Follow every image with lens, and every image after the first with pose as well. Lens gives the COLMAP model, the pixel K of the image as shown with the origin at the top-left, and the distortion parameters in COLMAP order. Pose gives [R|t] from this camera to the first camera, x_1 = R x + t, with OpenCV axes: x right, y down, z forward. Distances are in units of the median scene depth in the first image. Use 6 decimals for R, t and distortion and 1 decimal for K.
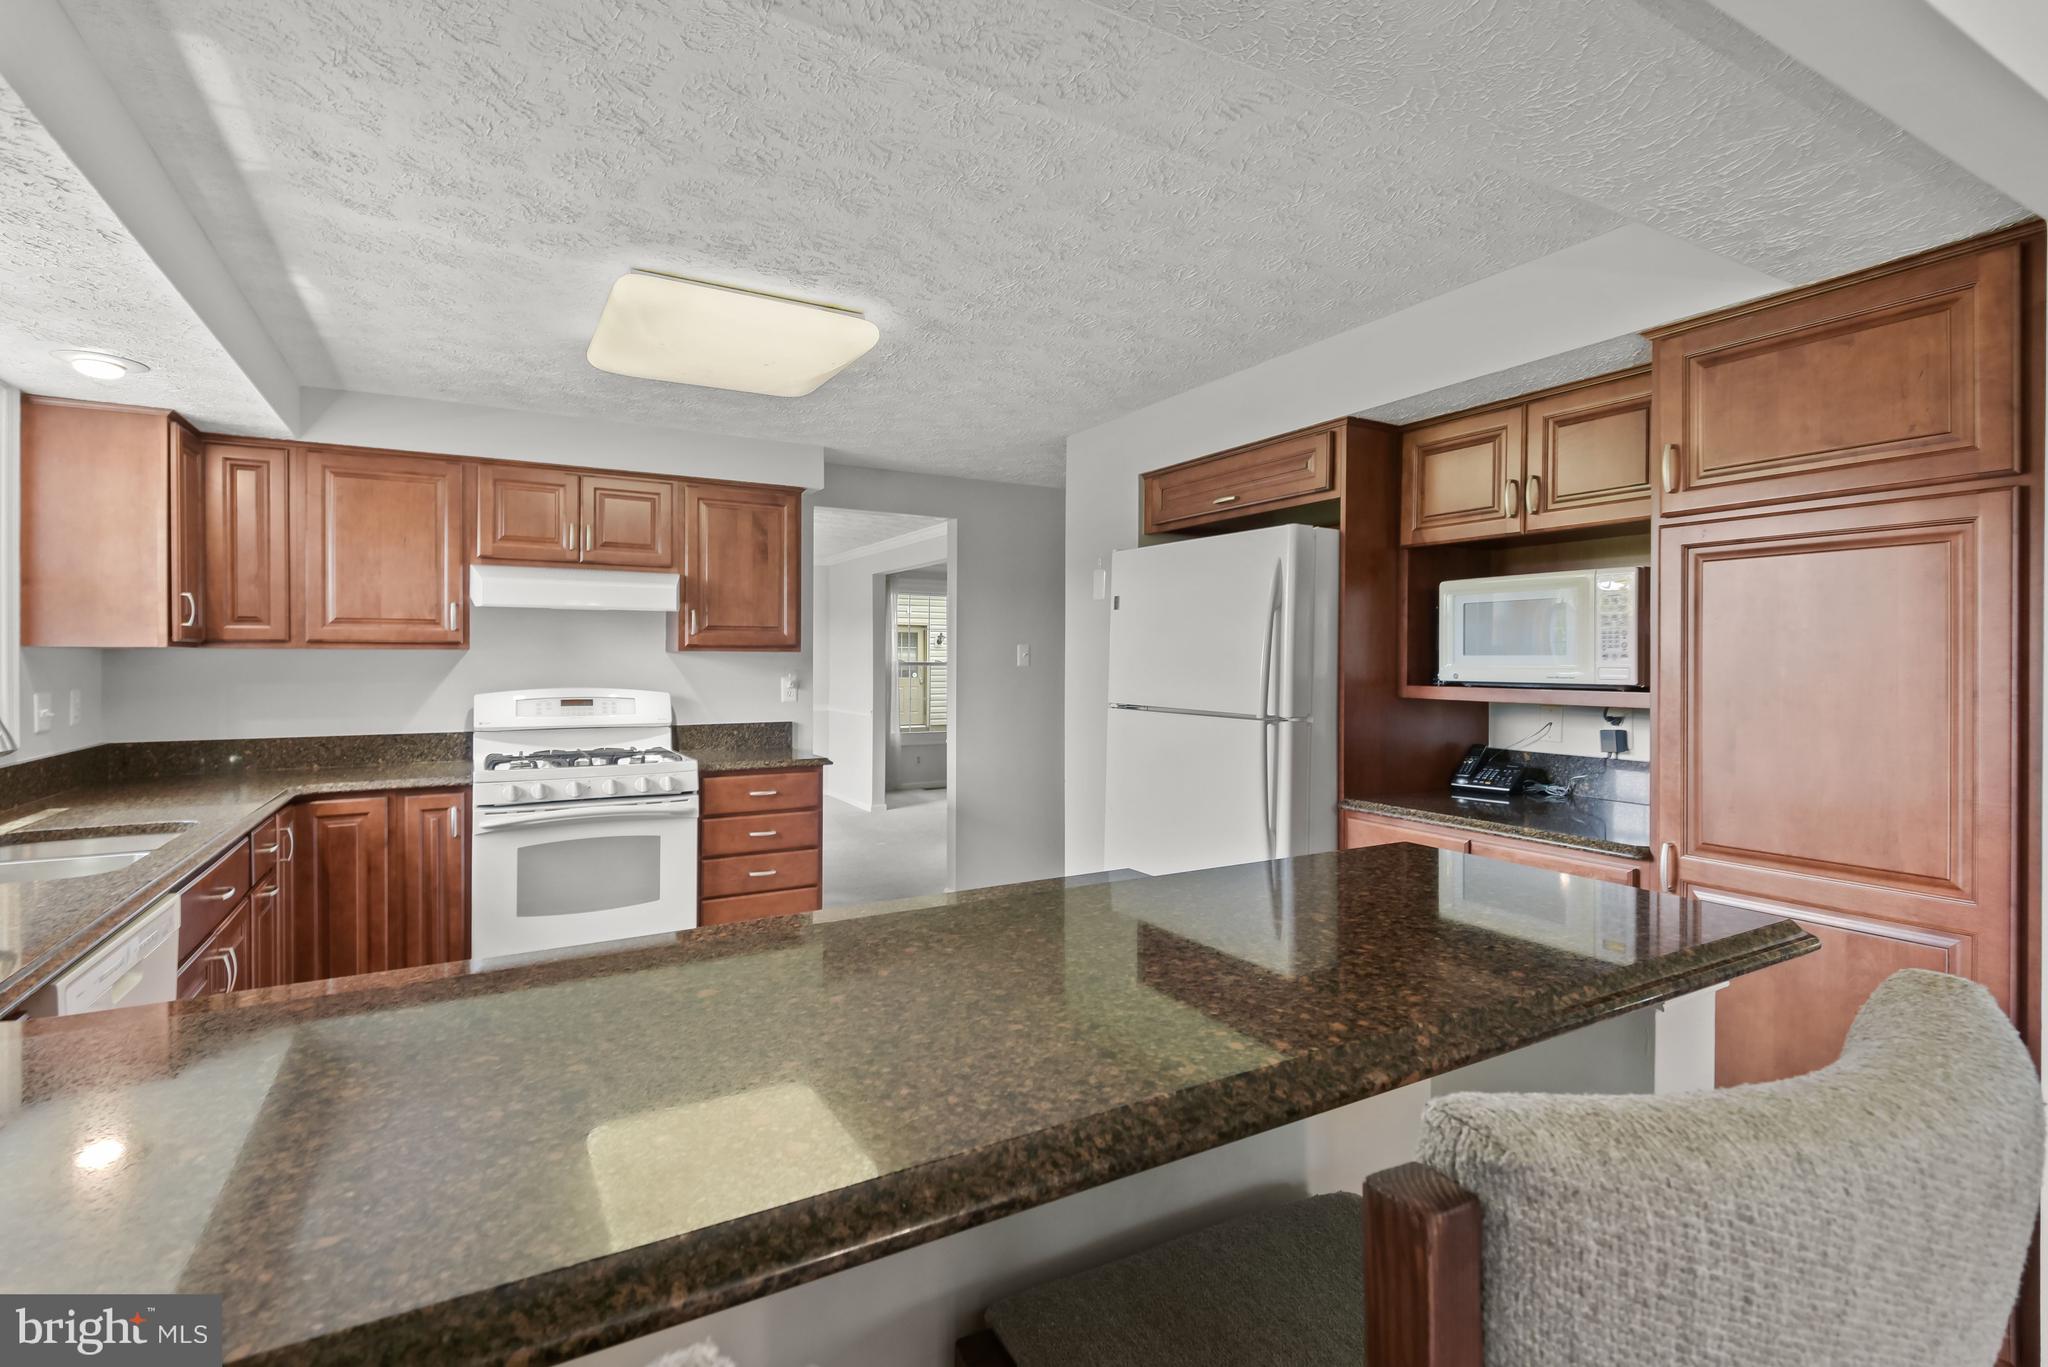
lens RADIAL K [[943.7, 0, 1018.5], [0, 943.7, 665.2], [0, 0, 1]] dist [0.022181, -0.013202]
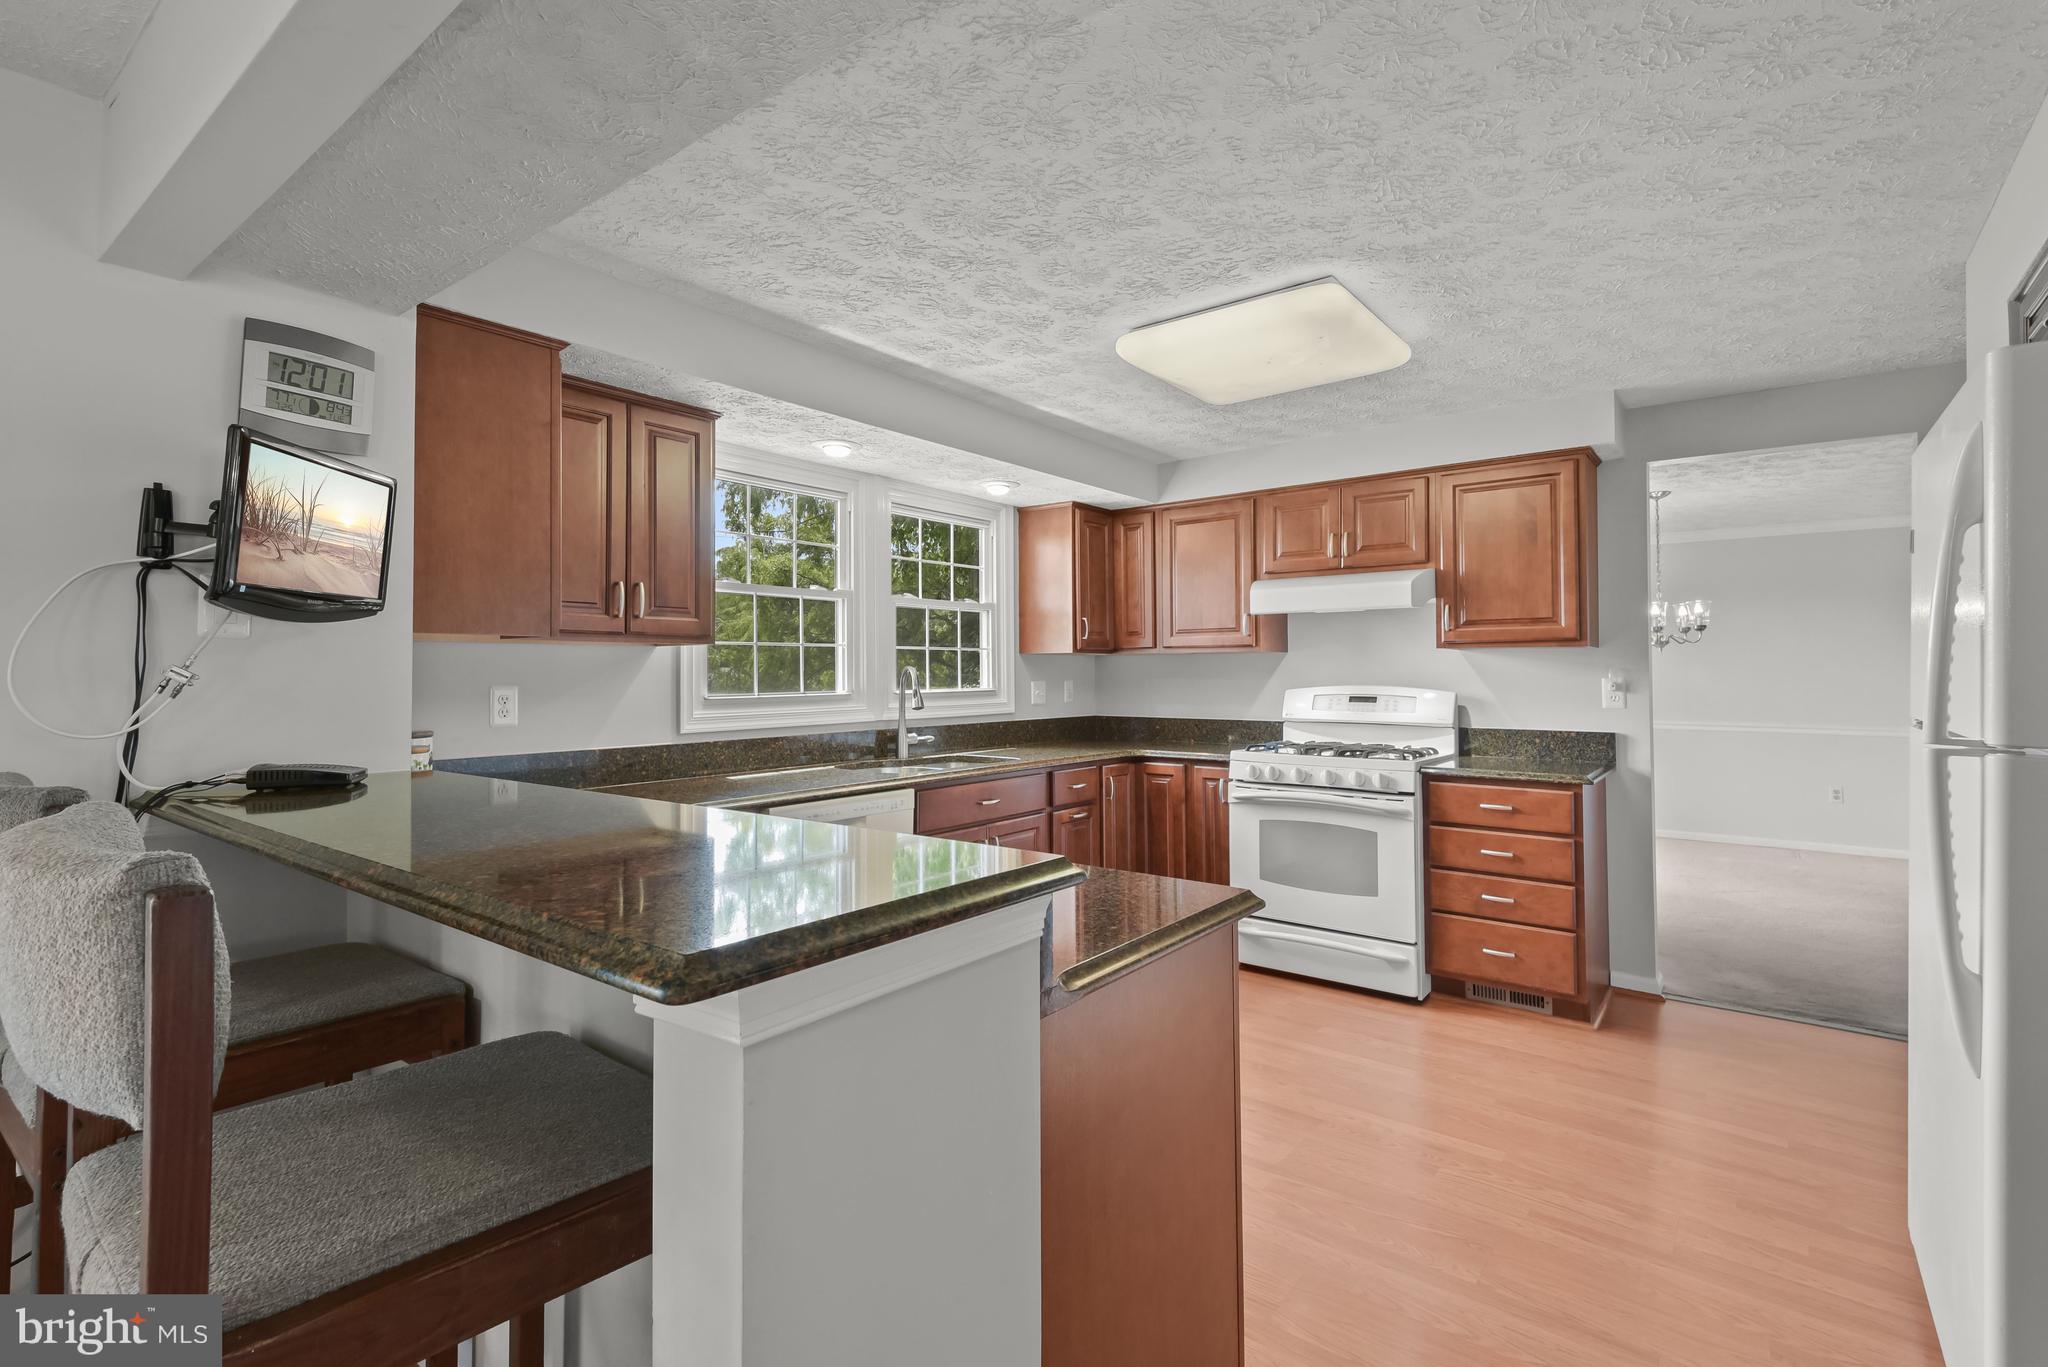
lens RADIAL K [[943.7, 0, 1009.3], [0, 943.7, 657.3], [0, 0, 1]] dist [0.022181, -0.013202]
pose [[0.373688, -0.014695, -0.927438, 0.406749], [-0.001743, 0.999862, -0.016545, 0.011633], [0.927553, 0.007800, 0.373610, 0.259237]]
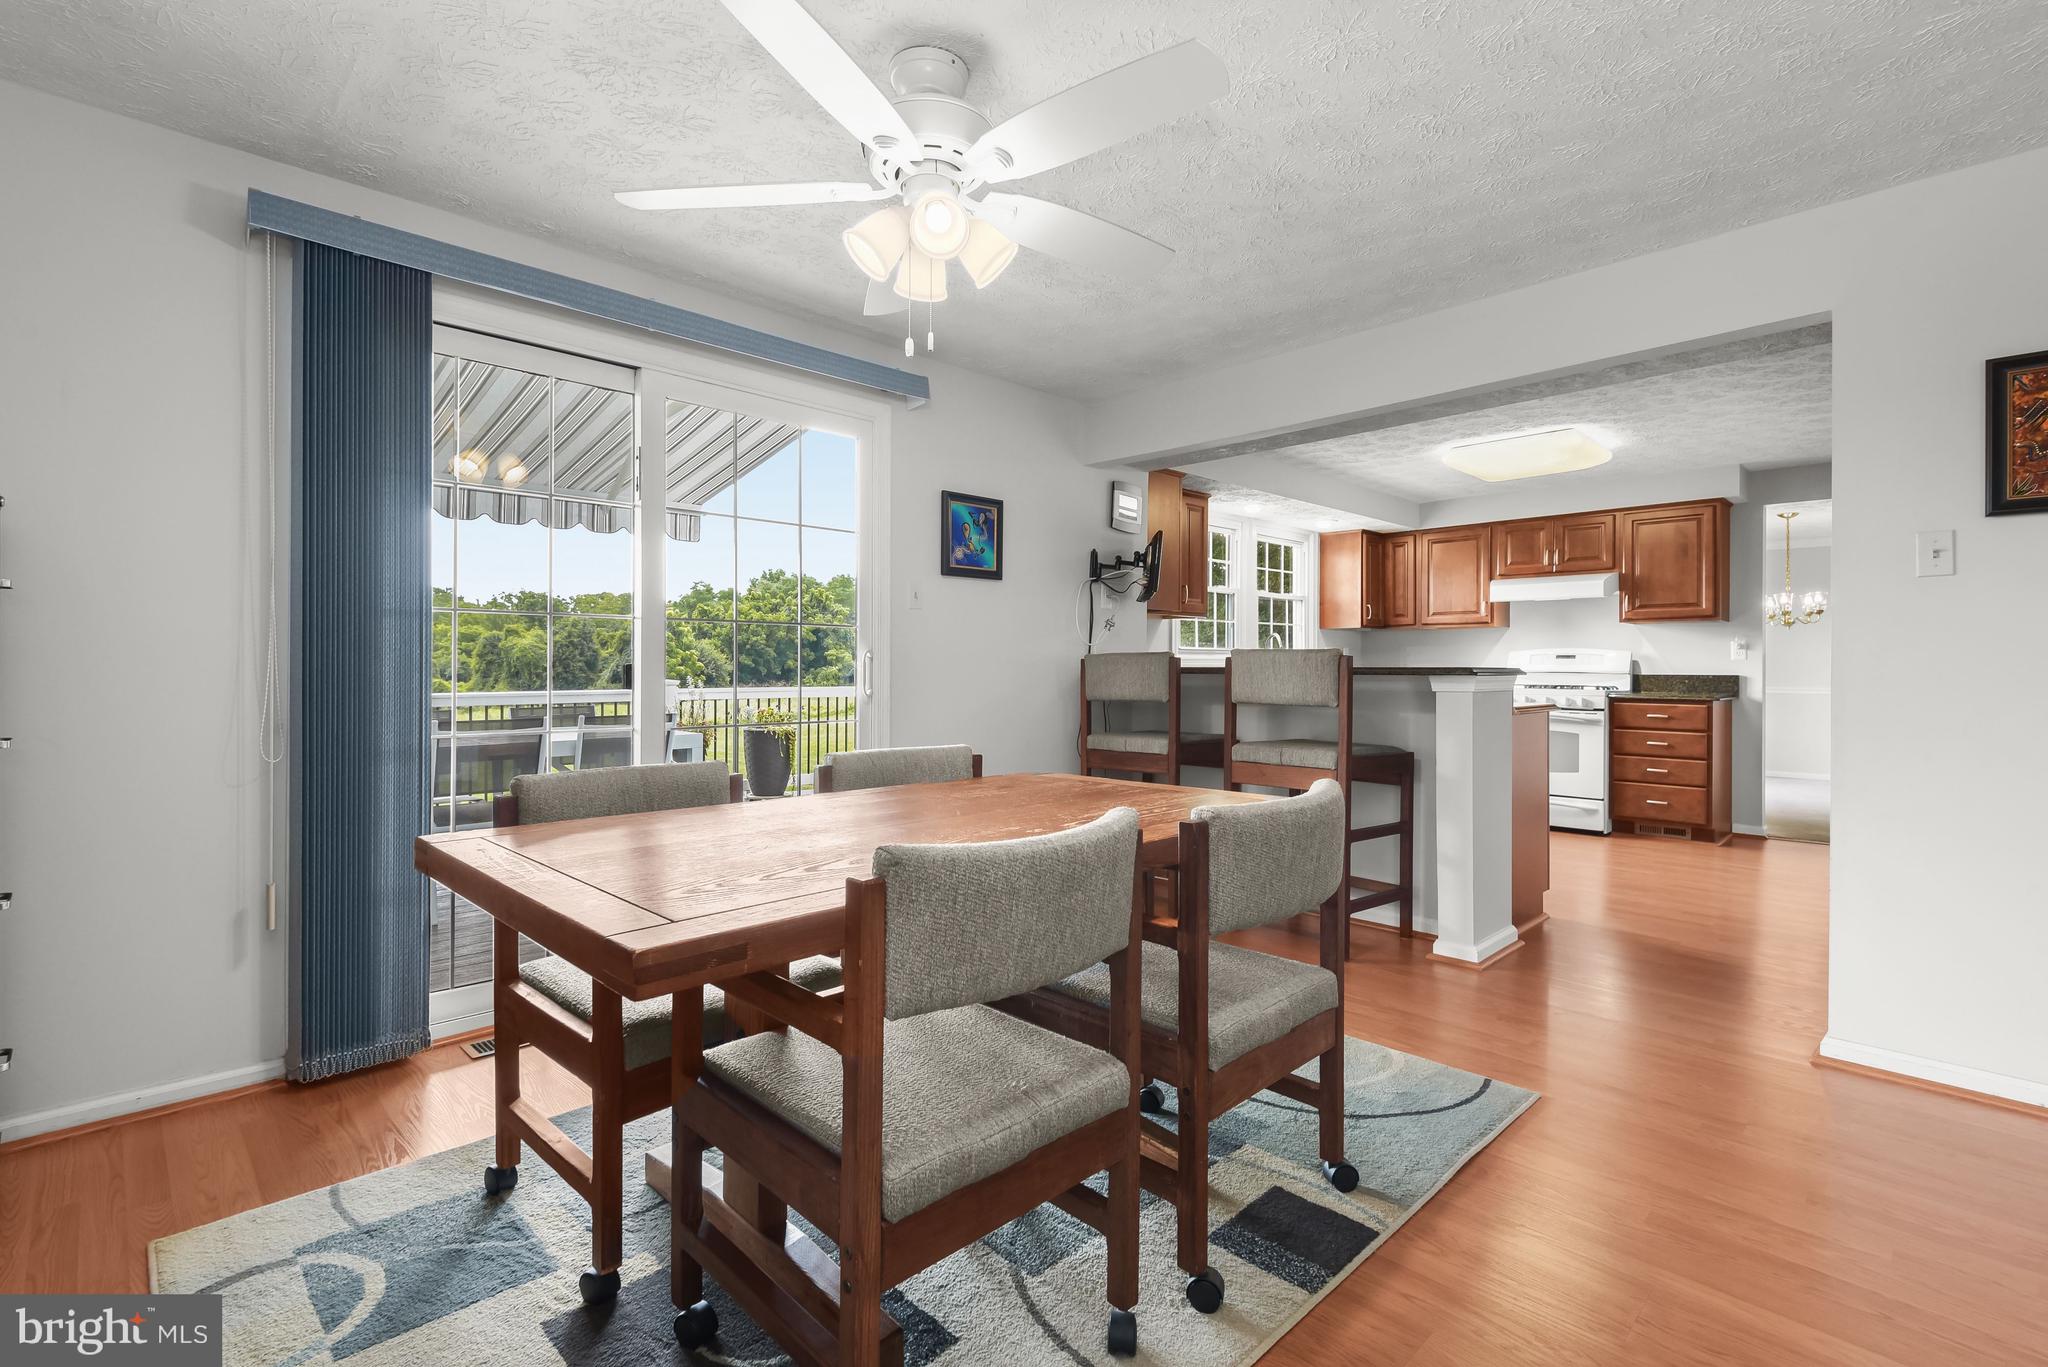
lens RADIAL K [[943.7, 0, 1008.4], [0, 943.7, 672.9], [0, 0, 1]] dist [0.022181, -0.013202]
pose [[0.254899, 0.007004, -0.966942, 0.963238], [-0.008185, 0.999954, 0.005085, 0.073054], [0.966933, 0.006619, 0.254944, -0.384851]]
